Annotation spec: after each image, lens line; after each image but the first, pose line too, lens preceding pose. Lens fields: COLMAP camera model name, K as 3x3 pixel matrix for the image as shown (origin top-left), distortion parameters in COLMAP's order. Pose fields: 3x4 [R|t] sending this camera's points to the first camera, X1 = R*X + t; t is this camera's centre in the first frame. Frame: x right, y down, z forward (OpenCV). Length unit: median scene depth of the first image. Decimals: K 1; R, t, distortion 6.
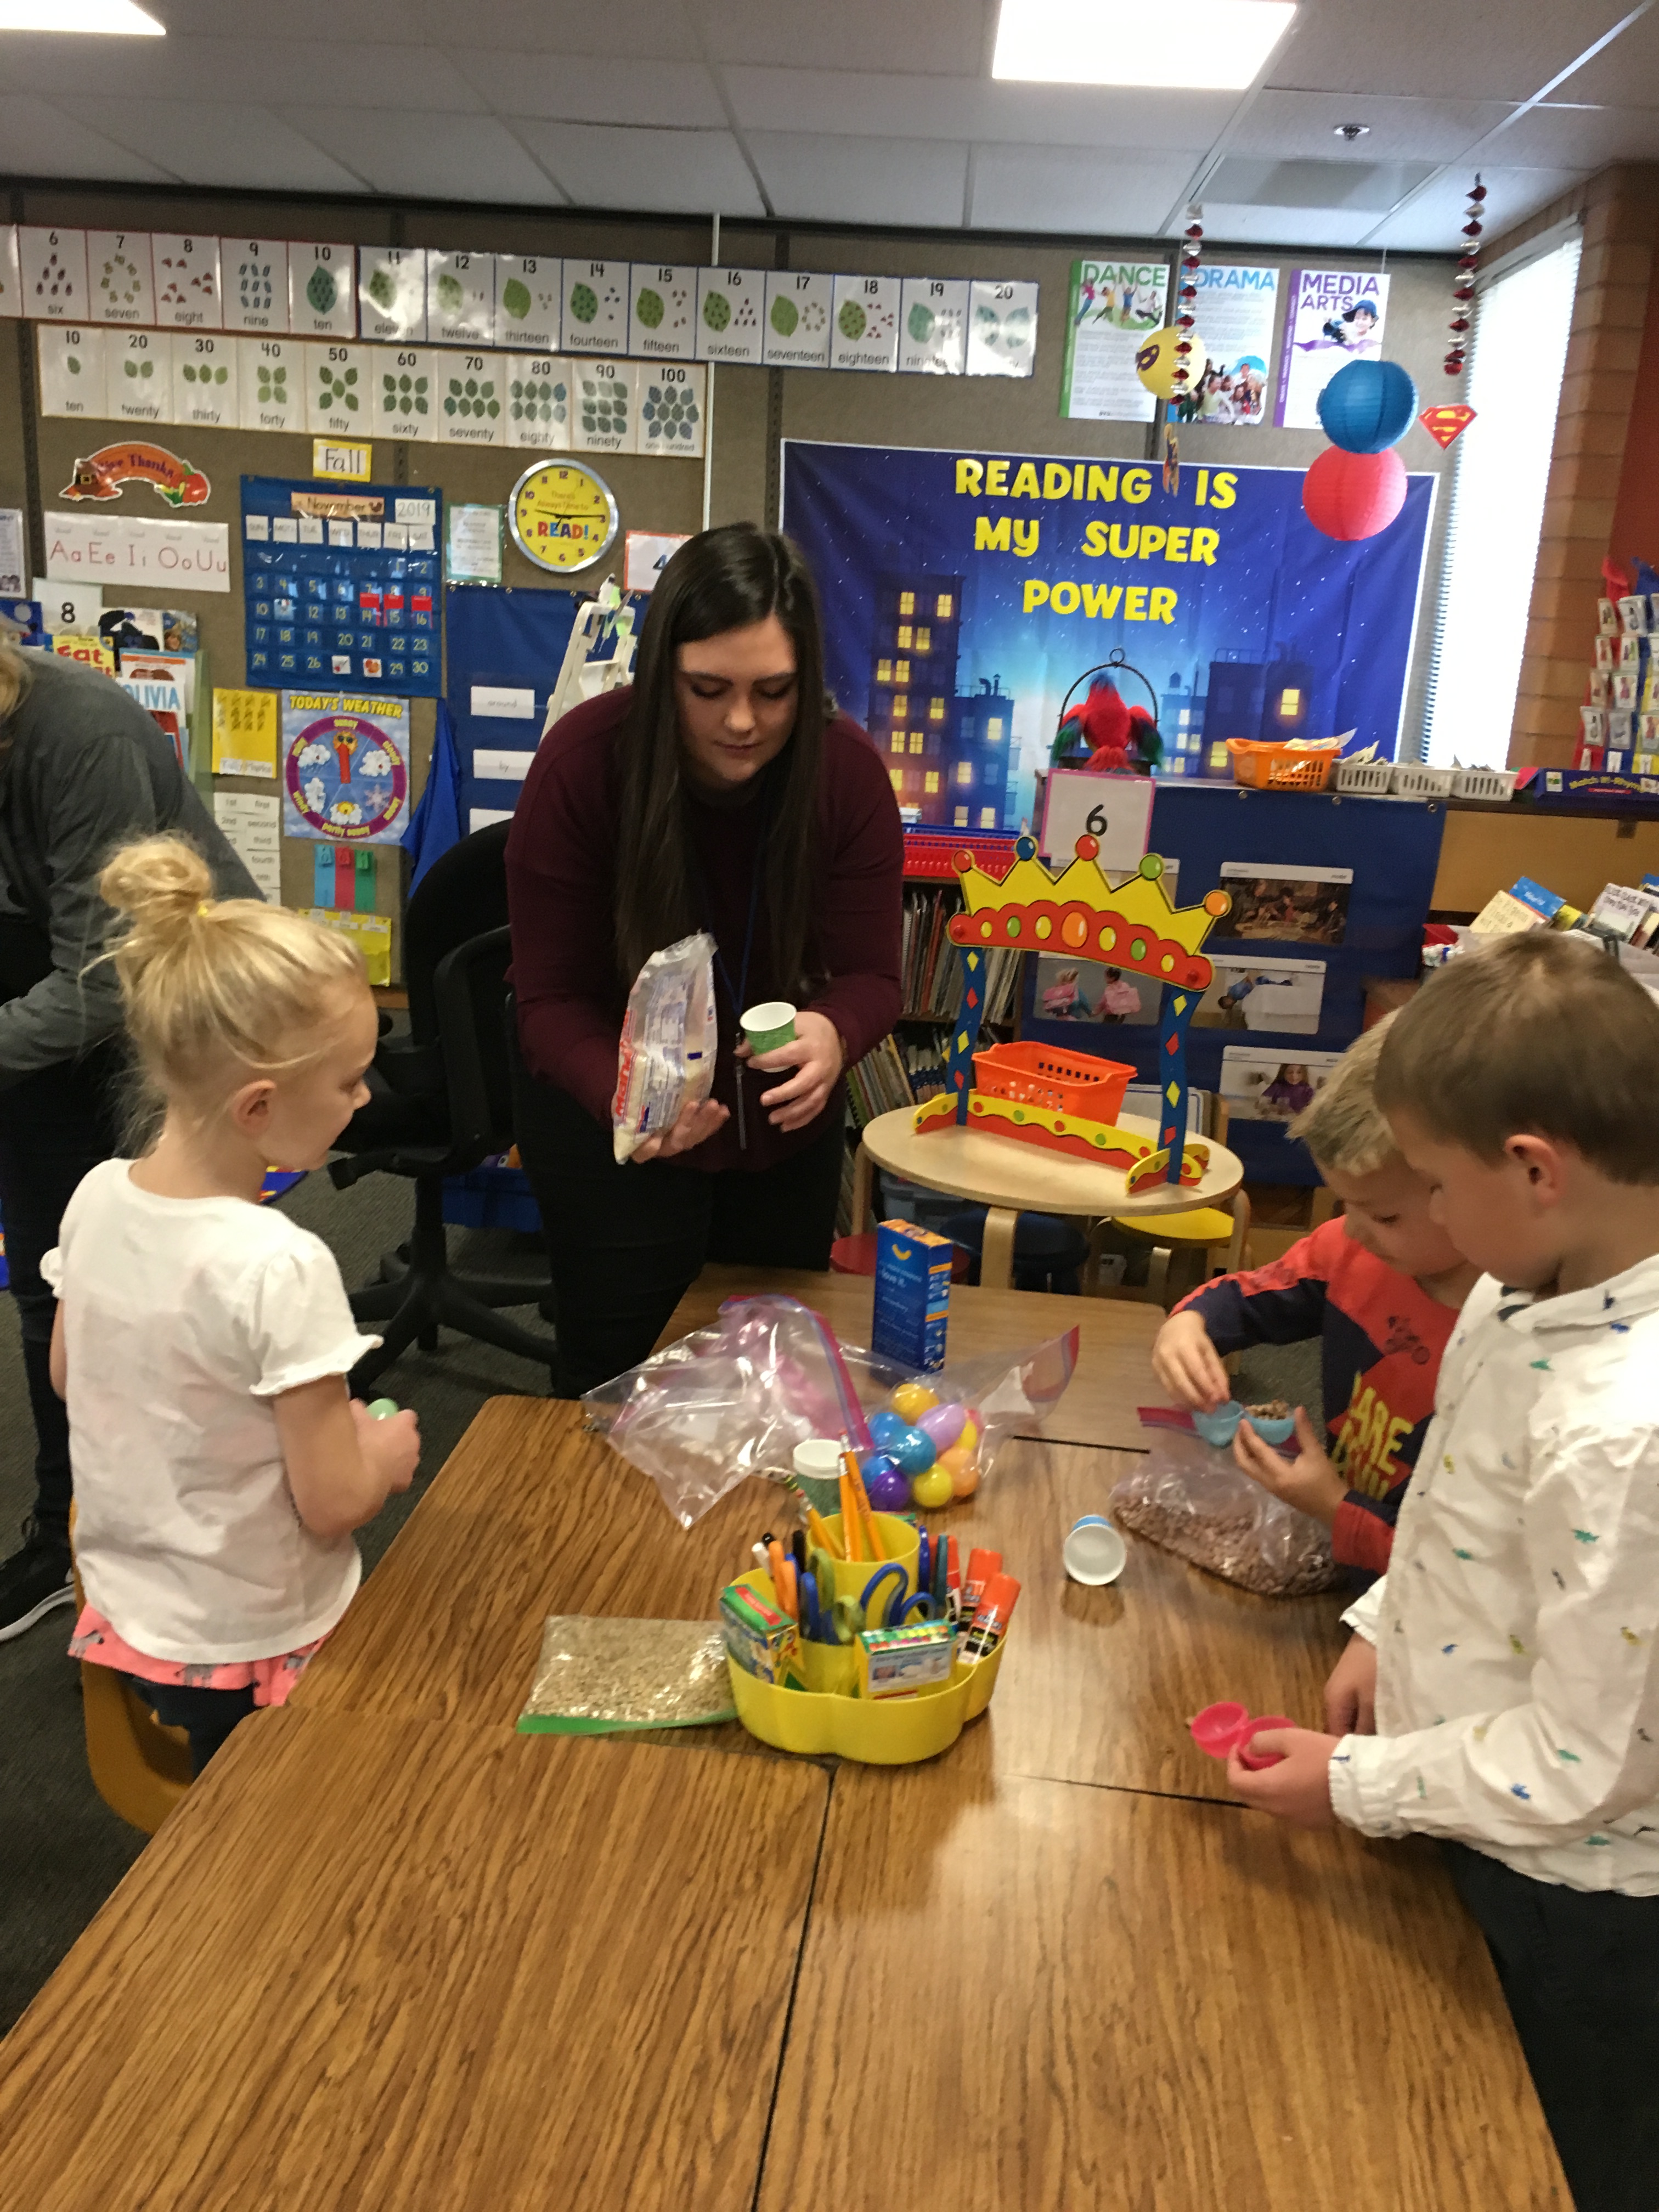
lens RADIAL K [[1822.9, 0, 849.2], [0, 1822.9, 1125.8], [0, 0, 1]] dist [0.078643, -0.106771]
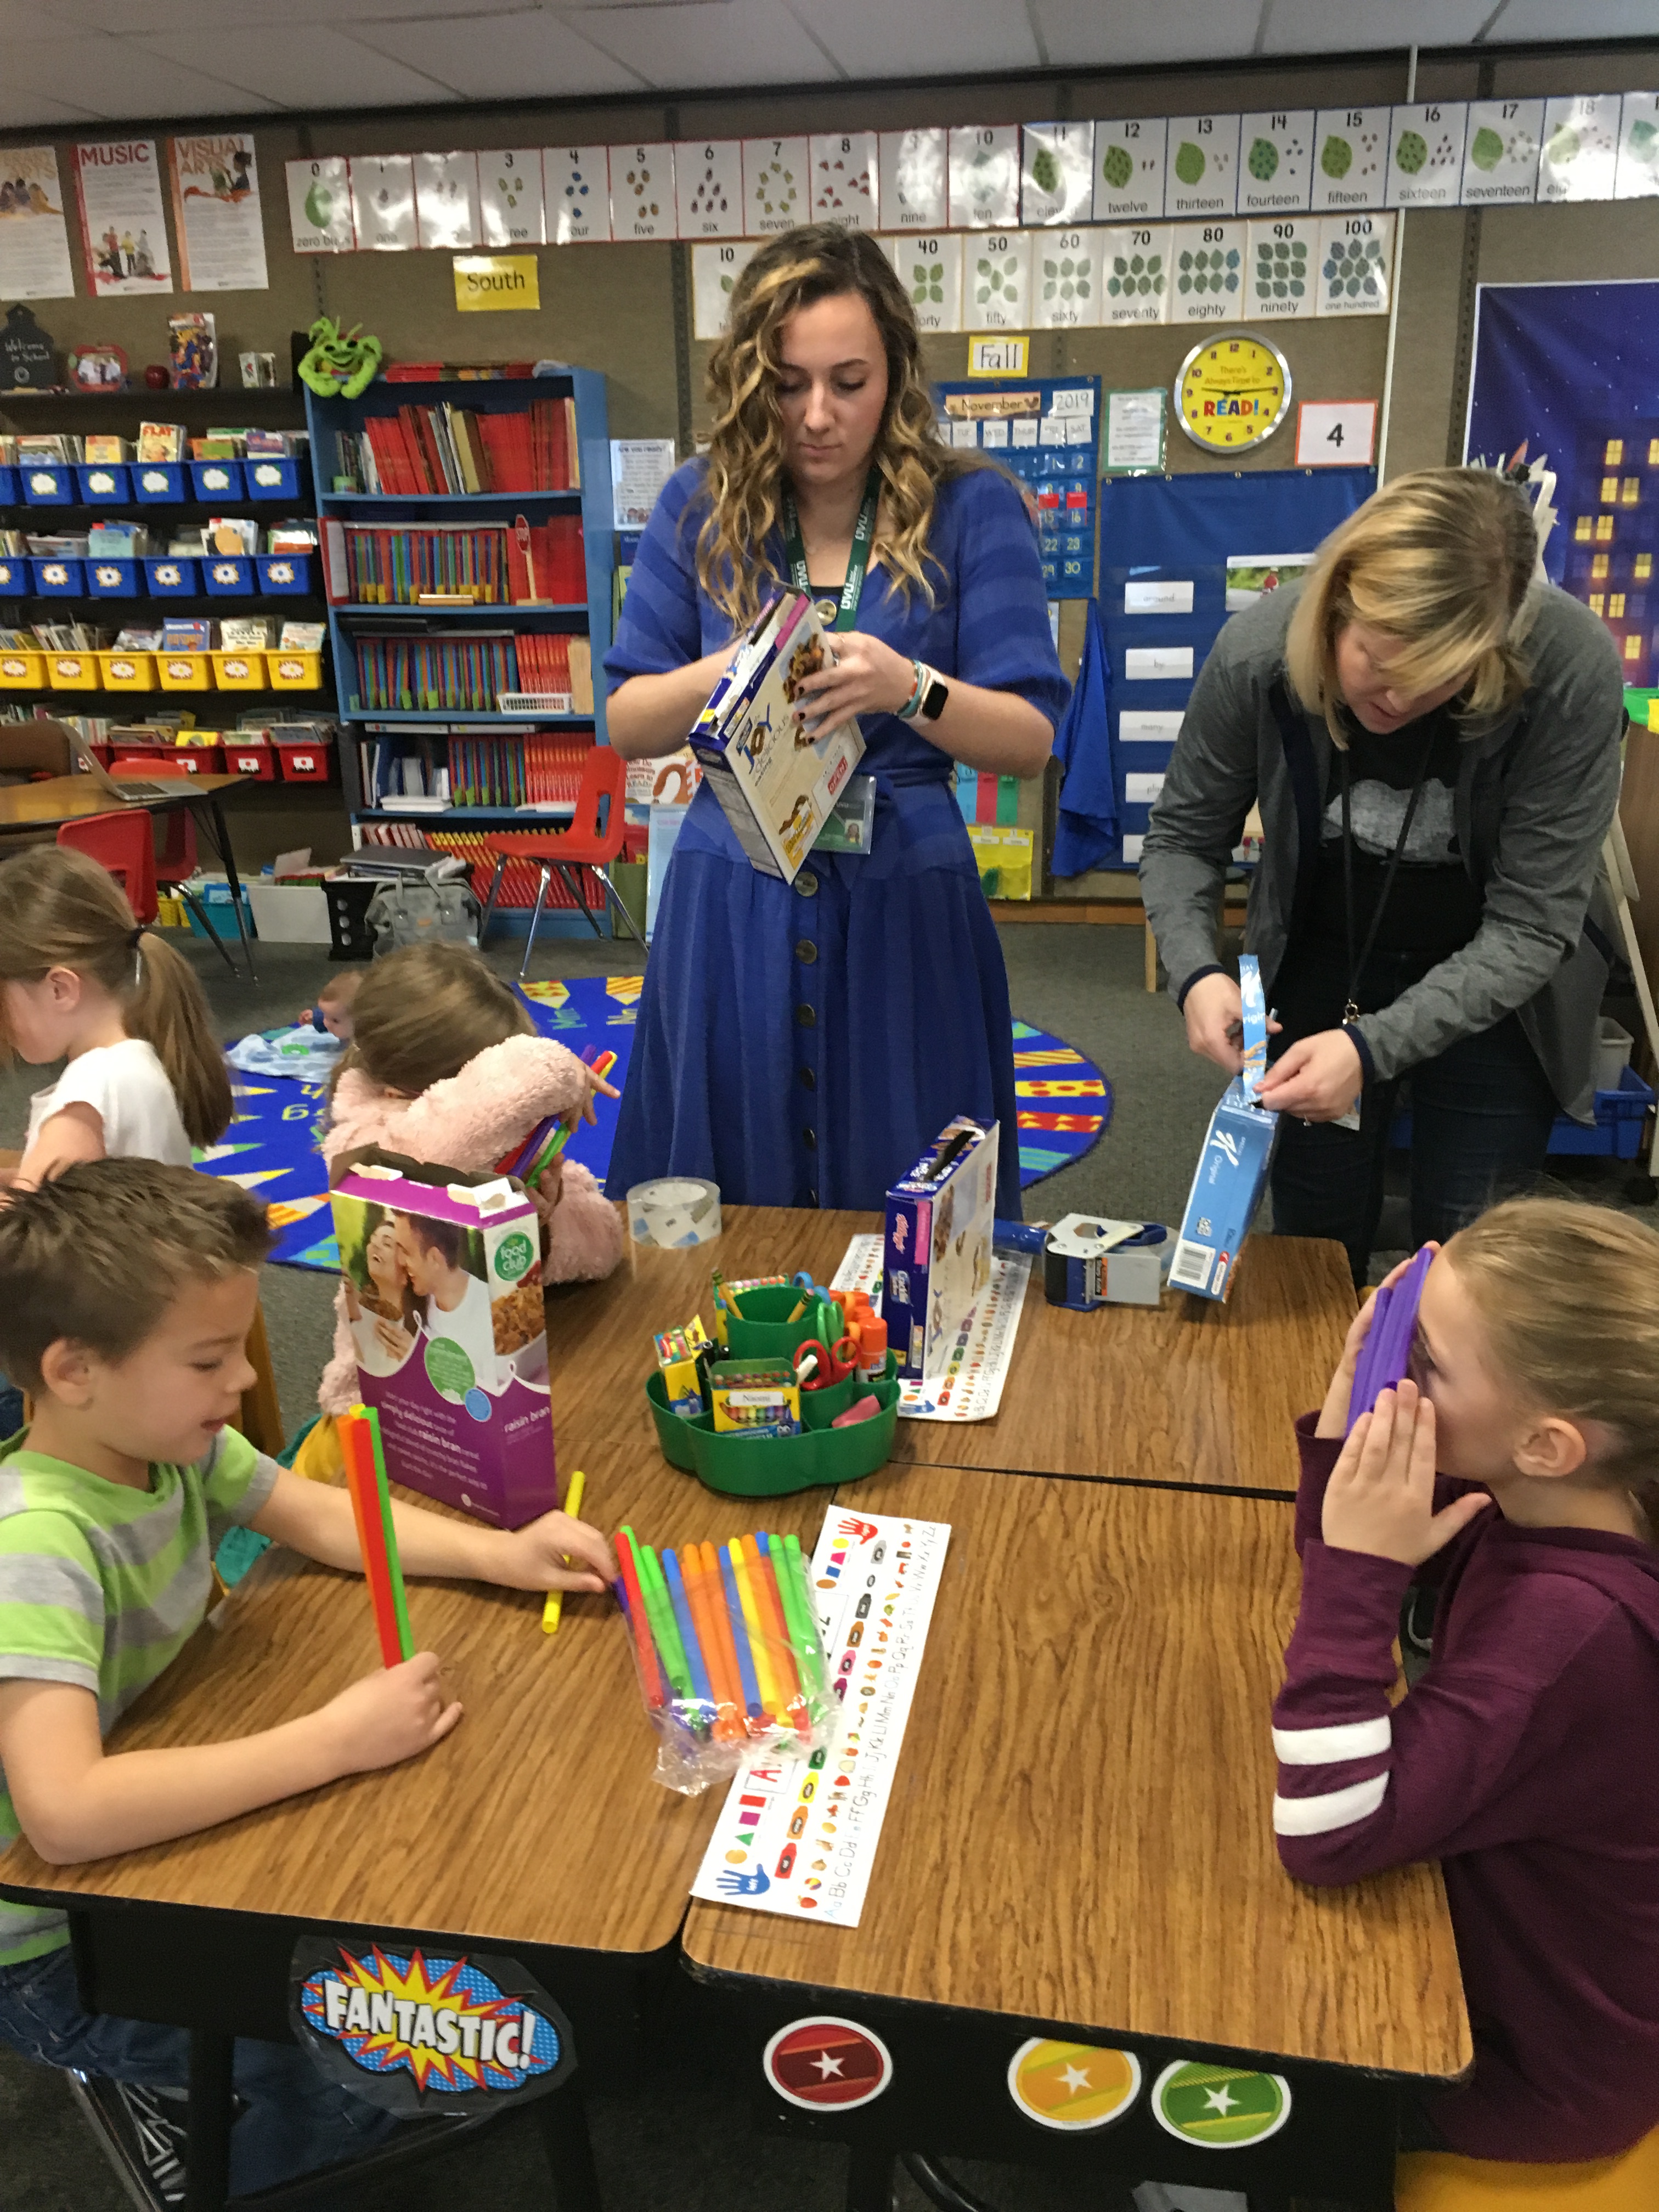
lens RADIAL K [[1822.9, 0, 826.0], [0, 1822.9, 1115.6], [0, 0, 1]] dist [0.078643, -0.106771]
pose [[0.988521, -0.030227, -0.148030, -0.235870], [0.038411, 0.997869, 0.052743, -0.018206], [0.146120, -0.057824, 0.987575, 0.009755]]
